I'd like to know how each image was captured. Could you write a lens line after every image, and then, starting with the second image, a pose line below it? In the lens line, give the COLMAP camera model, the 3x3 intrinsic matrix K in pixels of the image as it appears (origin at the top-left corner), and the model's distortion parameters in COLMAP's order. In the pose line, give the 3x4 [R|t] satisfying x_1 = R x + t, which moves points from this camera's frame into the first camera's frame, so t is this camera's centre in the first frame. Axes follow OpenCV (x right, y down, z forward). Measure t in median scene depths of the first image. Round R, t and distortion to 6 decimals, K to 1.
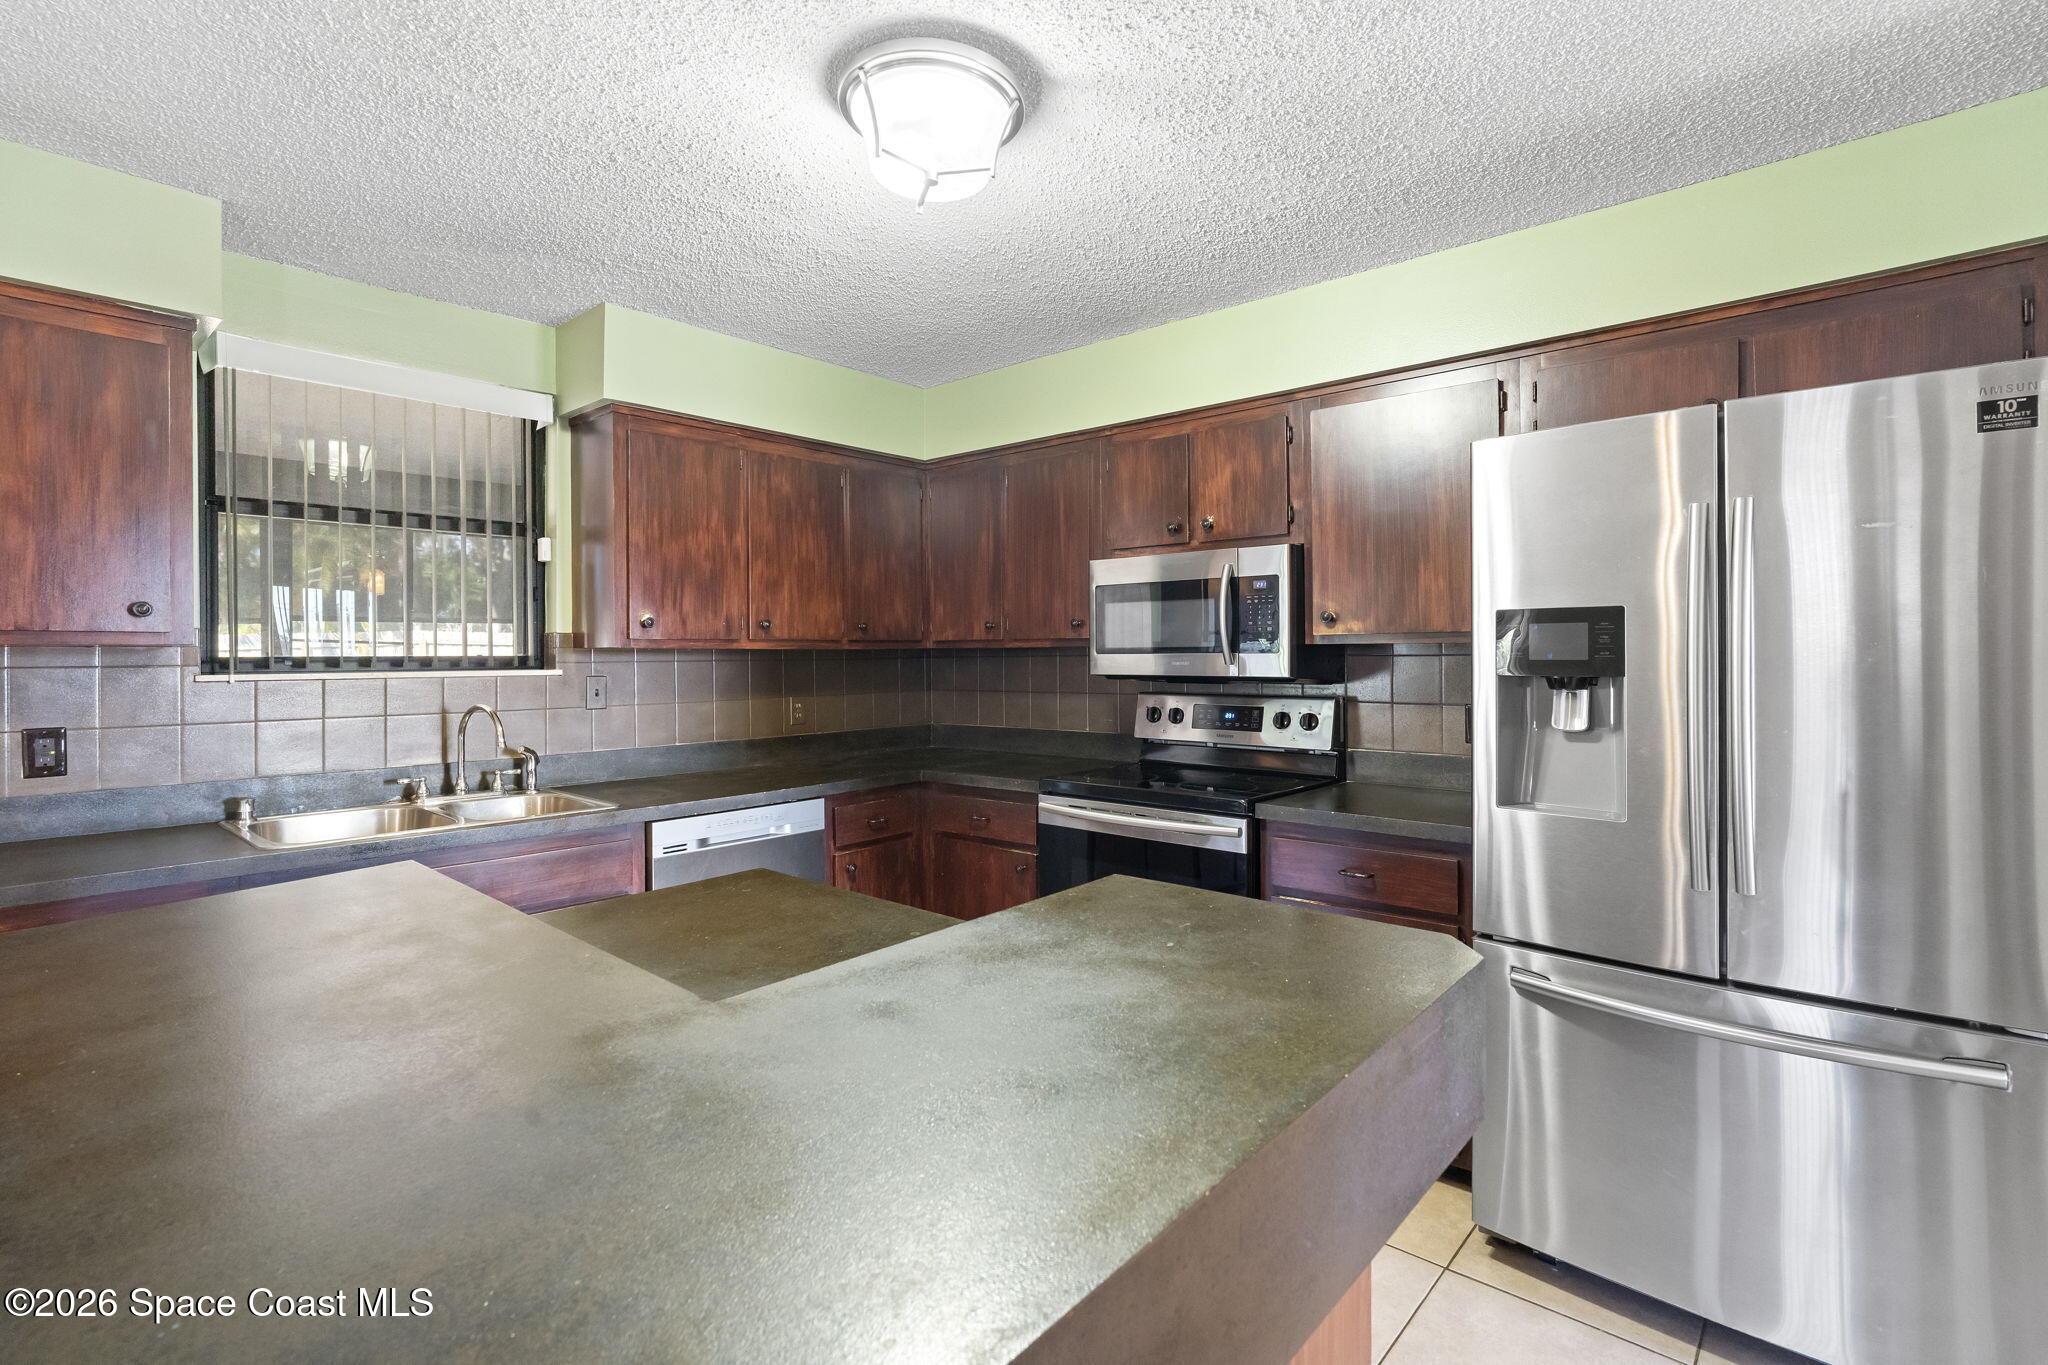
lens RADIAL K [[959.6, 0, 1029.2], [0, 959.6, 672.2], [0, 0, 1]] dist [-0.018857, 0.009930]
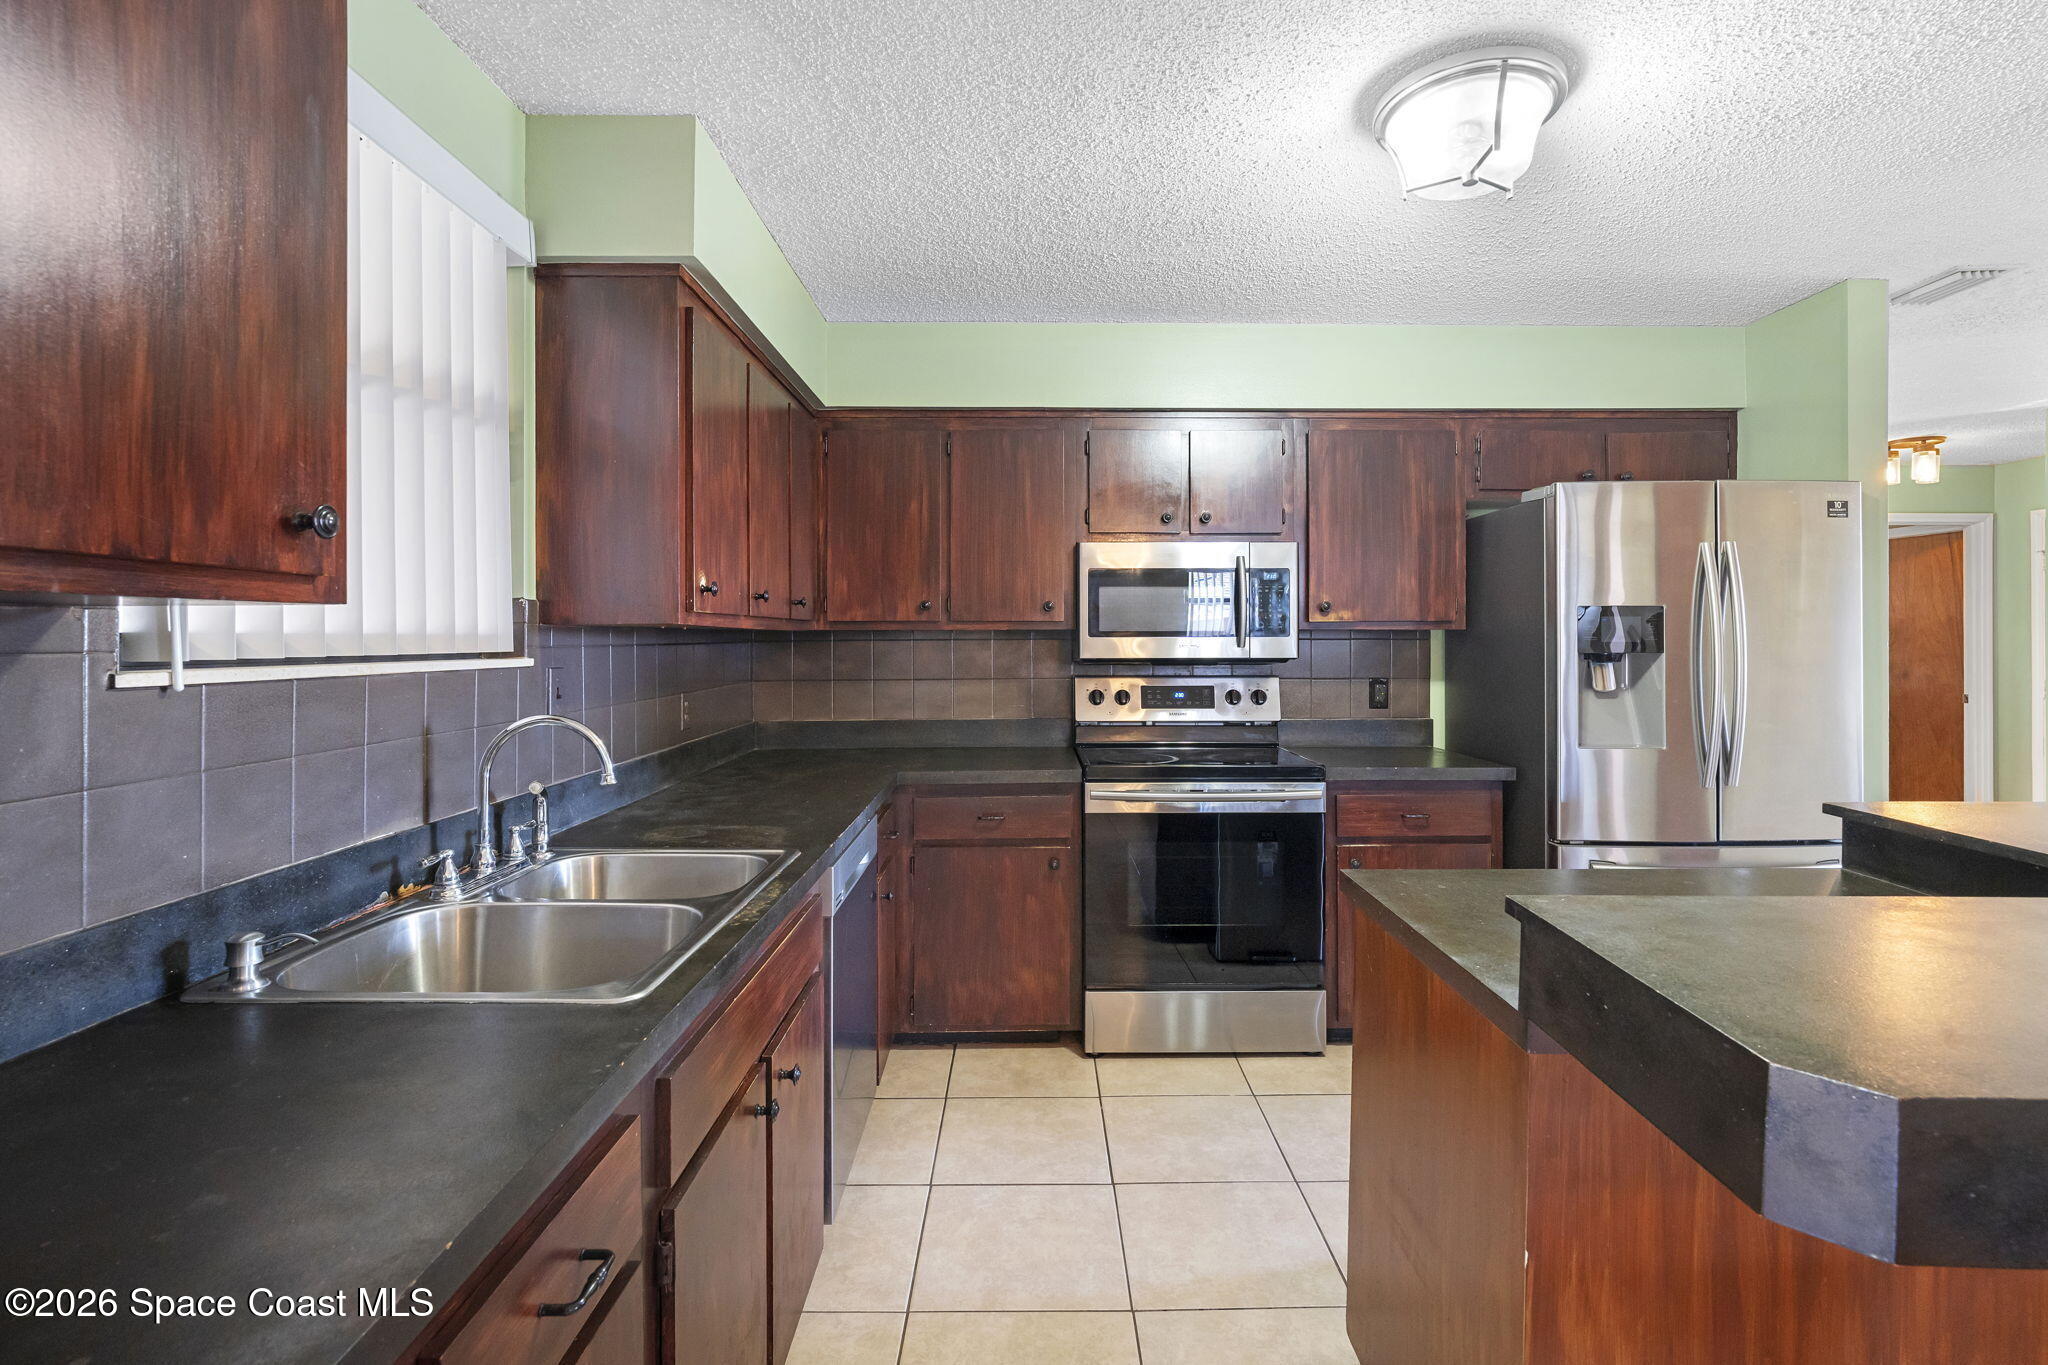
lens RADIAL K [[959.6, 0, 1029.2], [0, 959.6, 672.2], [0, 0, 1]] dist [-0.018857, 0.009930]
pose [[0.753267, -0.019805, 0.657417, -0.649839], [0.011304, 0.999789, 0.017168, -0.000908], [-0.657618, -0.005501, 0.753331, 0.306807]]
